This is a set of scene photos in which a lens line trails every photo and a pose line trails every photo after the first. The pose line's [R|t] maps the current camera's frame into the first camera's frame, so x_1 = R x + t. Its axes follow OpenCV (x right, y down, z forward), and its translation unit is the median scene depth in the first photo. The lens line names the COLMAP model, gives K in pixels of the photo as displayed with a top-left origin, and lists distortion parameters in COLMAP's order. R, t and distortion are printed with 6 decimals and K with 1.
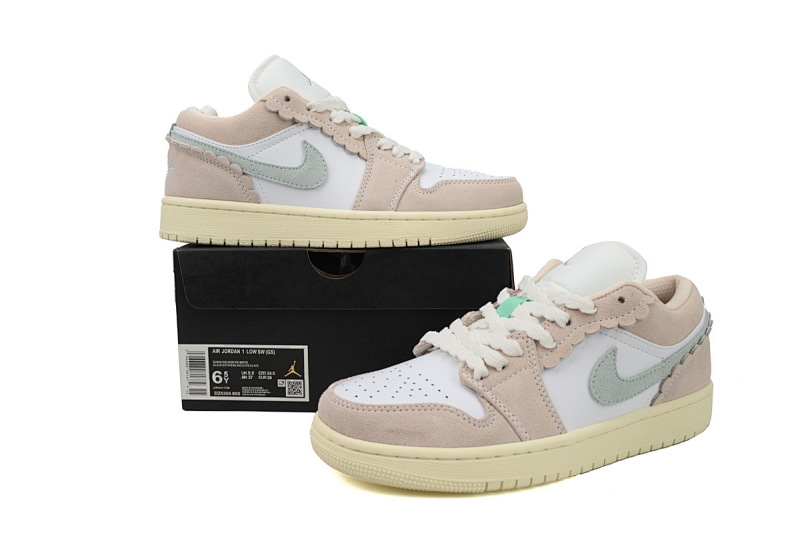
lens RADIAL K [[710.9, 0, 400.0], [0, 710.9, 266.5], [0, 0, 1]] dist [-0.003052, -0.003782]
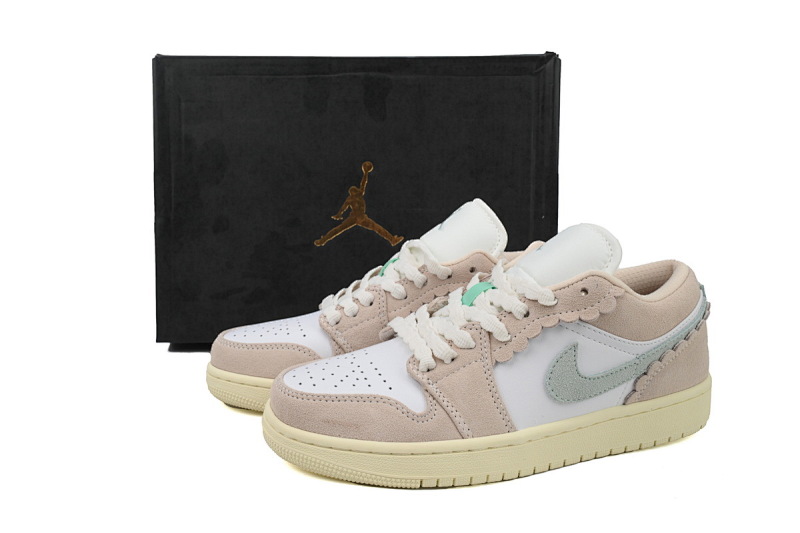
lens RADIAL K [[710.9, 0, 400.0], [0, 710.9, 266.5], [0, 0, 1]] dist [-0.003052, -0.003782]
pose [[0.984793, 0.015926, -0.172999, 0.236579], [-0.003735, 0.997500, 0.070568, -0.049415], [0.173690, -0.068849, 0.982391, 0.058571]]
